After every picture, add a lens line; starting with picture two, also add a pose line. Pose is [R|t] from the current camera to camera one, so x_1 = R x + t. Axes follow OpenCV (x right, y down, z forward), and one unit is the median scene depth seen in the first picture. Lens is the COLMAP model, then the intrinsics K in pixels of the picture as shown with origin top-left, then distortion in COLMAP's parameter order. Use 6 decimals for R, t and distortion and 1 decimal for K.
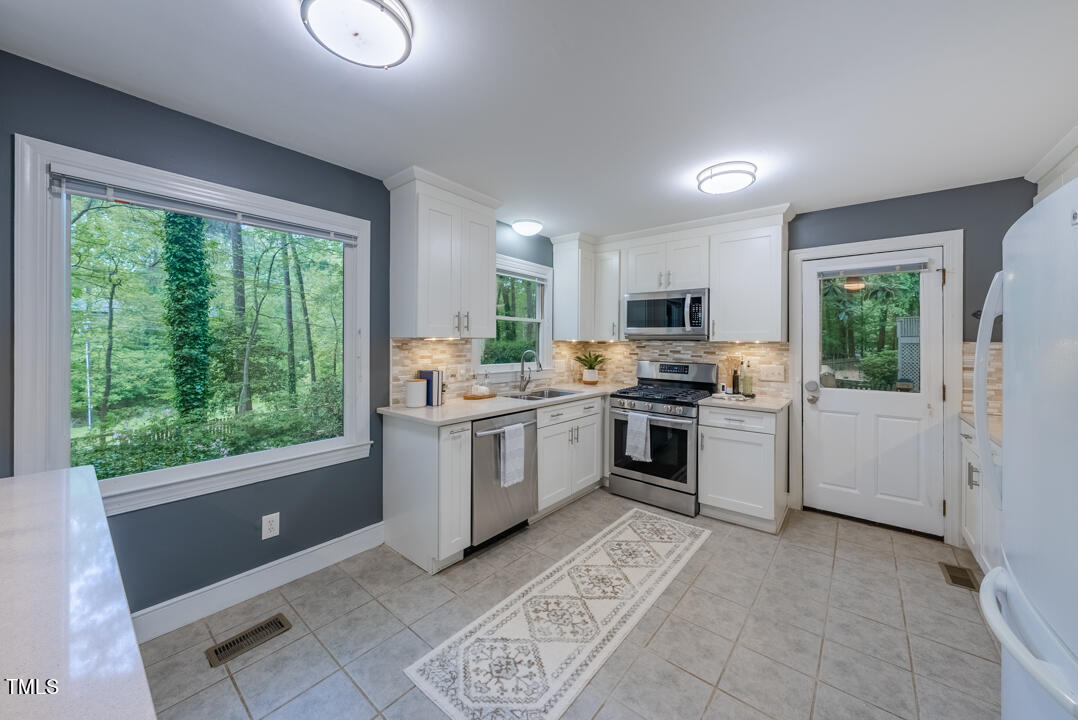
lens RADIAL K [[389.2, 0, 538.8], [0, 389.2, 339.6], [0, 0, 1]] dist [-0.005097, 0.000094]
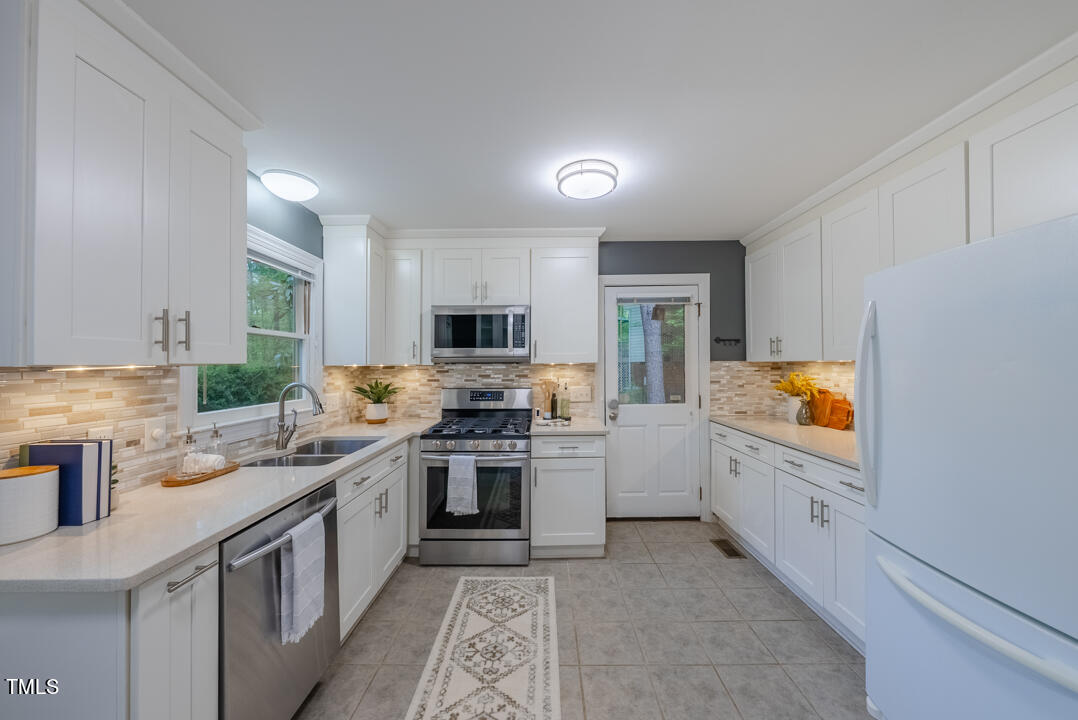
lens RADIAL K [[389.2, 0, 543.5], [0, 389.2, 357.0], [0, 0, 1]] dist [-0.005097, 0.000094]
pose [[0.774892, -0.004744, 0.632076, -0.127722], [0.012572, 0.999890, -0.007908, -0.004119], [-0.631969, 0.014074, 0.774866, 0.300700]]
